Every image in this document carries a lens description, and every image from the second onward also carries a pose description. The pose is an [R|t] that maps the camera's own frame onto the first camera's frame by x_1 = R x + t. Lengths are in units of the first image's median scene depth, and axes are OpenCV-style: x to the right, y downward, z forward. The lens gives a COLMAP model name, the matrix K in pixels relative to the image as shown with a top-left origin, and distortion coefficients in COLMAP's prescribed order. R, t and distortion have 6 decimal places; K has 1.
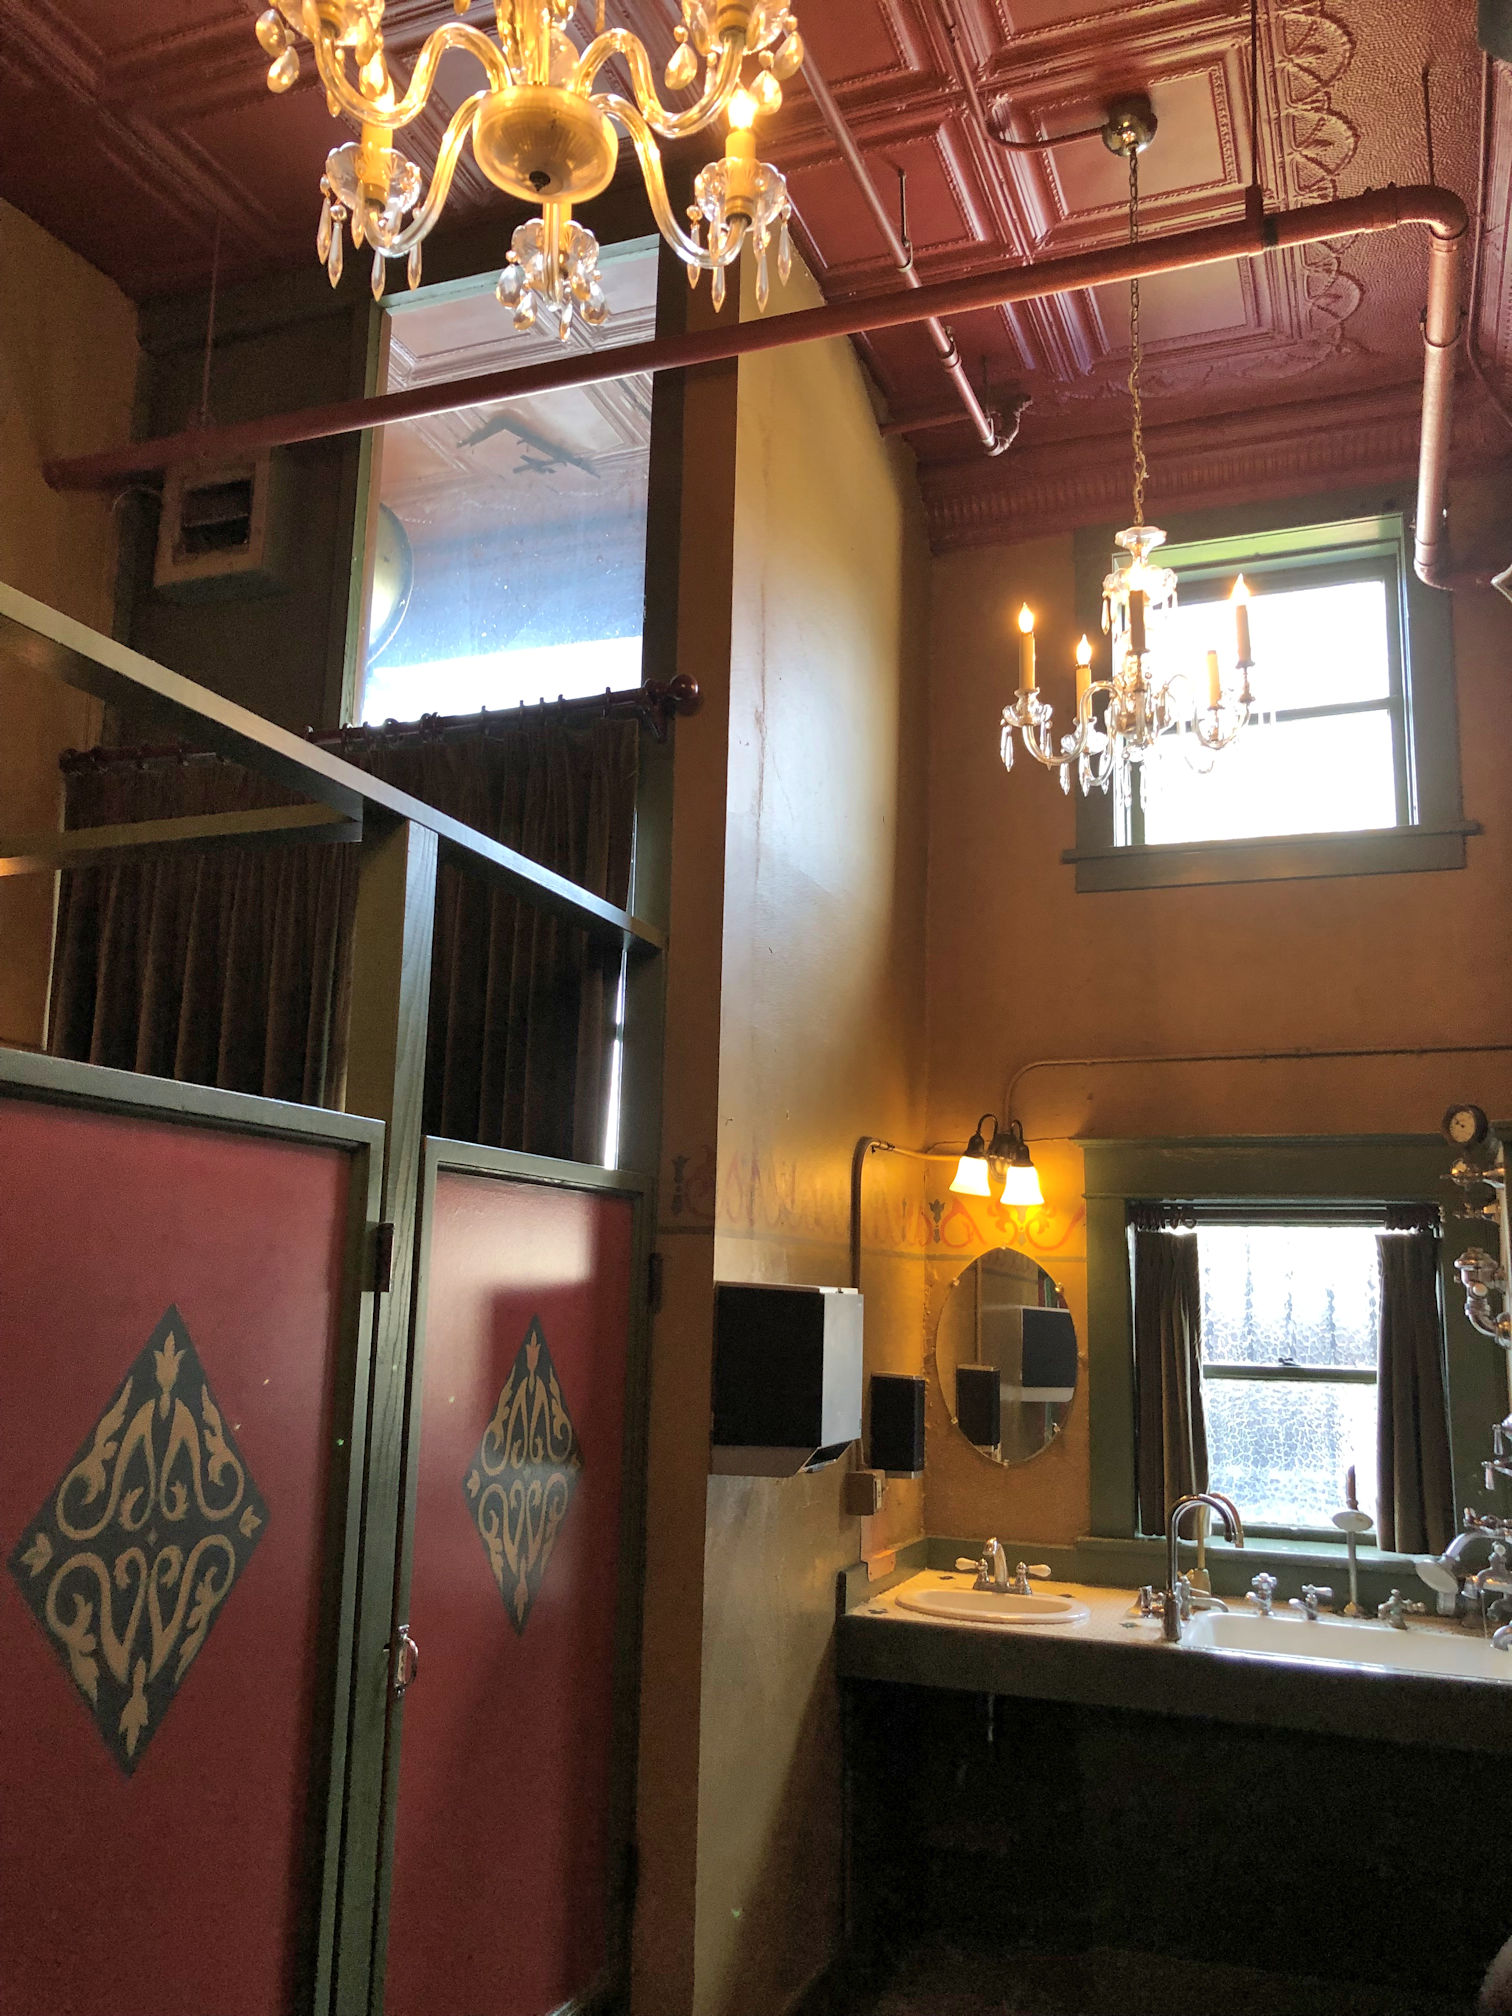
lens RADIAL K [[1613.3, 0, 756.0], [0, 1613.3, 1008.0], [0, 0, 1]] dist [0.008064, 0.002343]
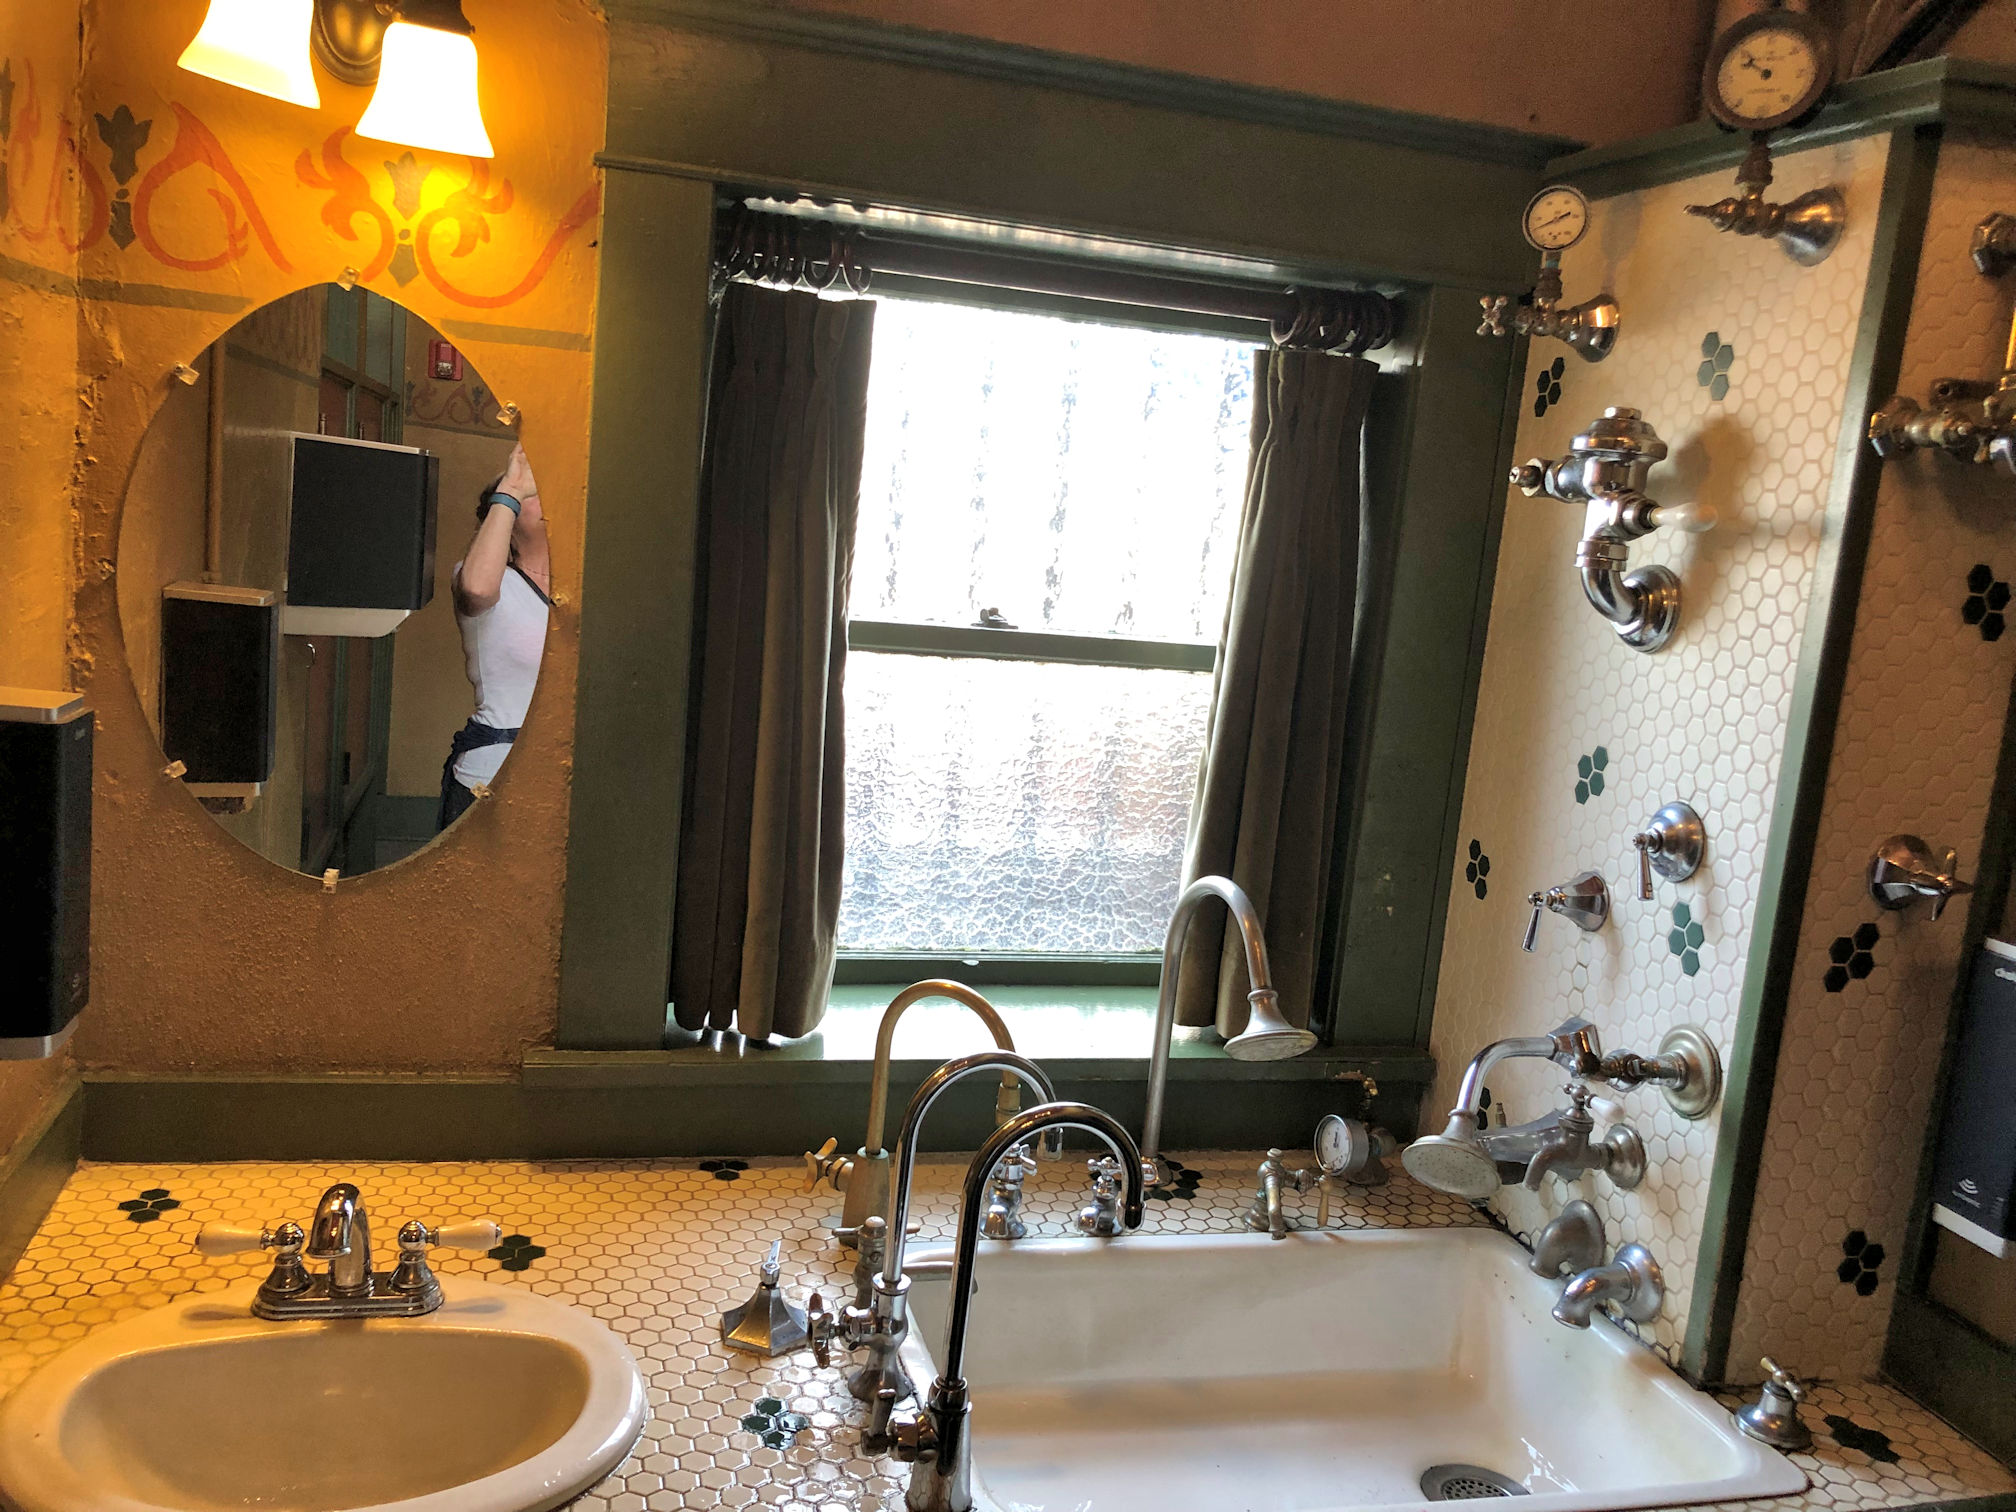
lens RADIAL K [[1613.3, 0, 1010.4], [0, 1613.3, 714.9], [0, 0, 1]] dist [0.008064, 0.002343]
pose [[0.799716, -0.041754, 0.598925, 0.057400], [-0.174181, 0.938538, 0.298005, 0.108096], [-0.574556, -0.342640, 0.743292, 0.636850]]
